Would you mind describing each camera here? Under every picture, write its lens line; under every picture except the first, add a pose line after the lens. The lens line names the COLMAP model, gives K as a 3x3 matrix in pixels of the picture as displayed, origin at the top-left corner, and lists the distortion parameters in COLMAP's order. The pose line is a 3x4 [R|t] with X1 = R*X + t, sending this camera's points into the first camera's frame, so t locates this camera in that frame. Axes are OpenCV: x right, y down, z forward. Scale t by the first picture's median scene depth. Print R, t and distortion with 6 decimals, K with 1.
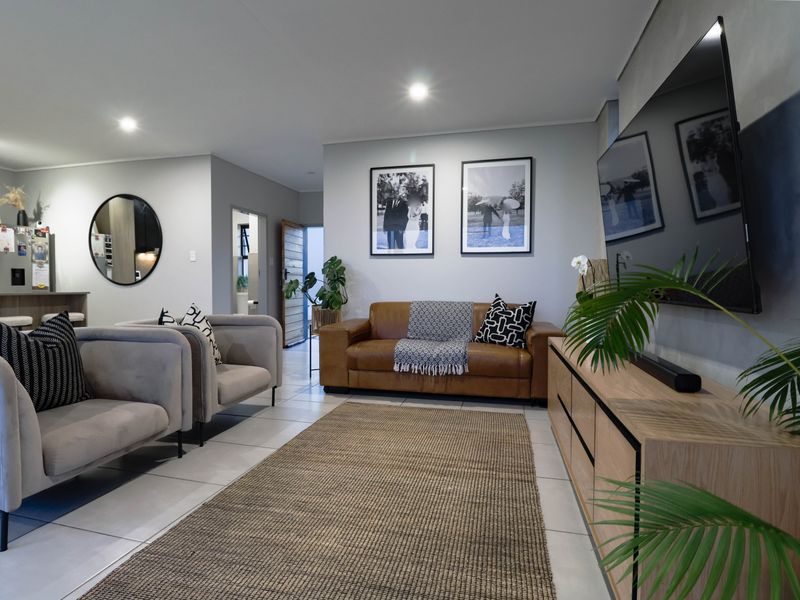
lens RADIAL K [[419.0, 0, 396.4], [0, 419.0, 297.2], [0, 0, 1]] dist [-0.005670, -0.007667]
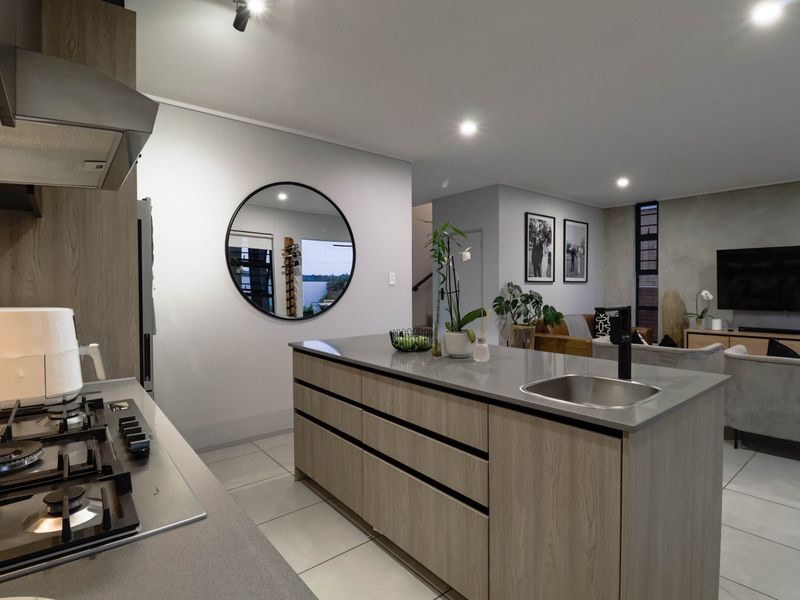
lens RADIAL K [[419.0, 0, 398.3], [0, 419.0, 300.0], [0, 0, 1]] dist [-0.005670, -0.007667]
pose [[0.600246, -0.032665, 0.799148, -1.373334], [0.032932, 0.999328, 0.016112, -0.083561], [-0.799137, 0.016646, 0.600919, 0.593043]]
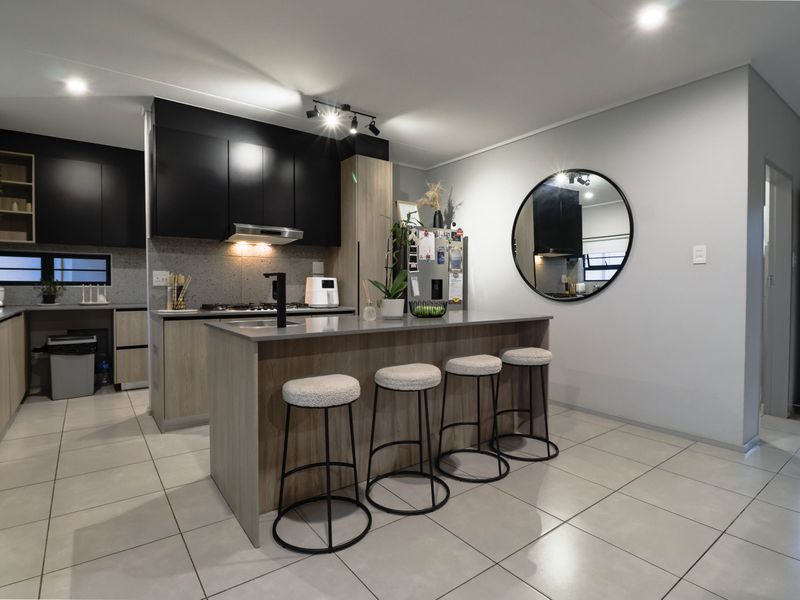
lens RADIAL K [[419.0, 0, 405.1], [0, 419.0, 295.2], [0, 0, 1]] dist [-0.005670, -0.007667]
pose [[0.783457, 0.011426, -0.621341, -0.538211], [-0.018254, 0.999823, -0.004630, -0.039724], [0.621178, 0.014969, 0.783527, 0.366346]]
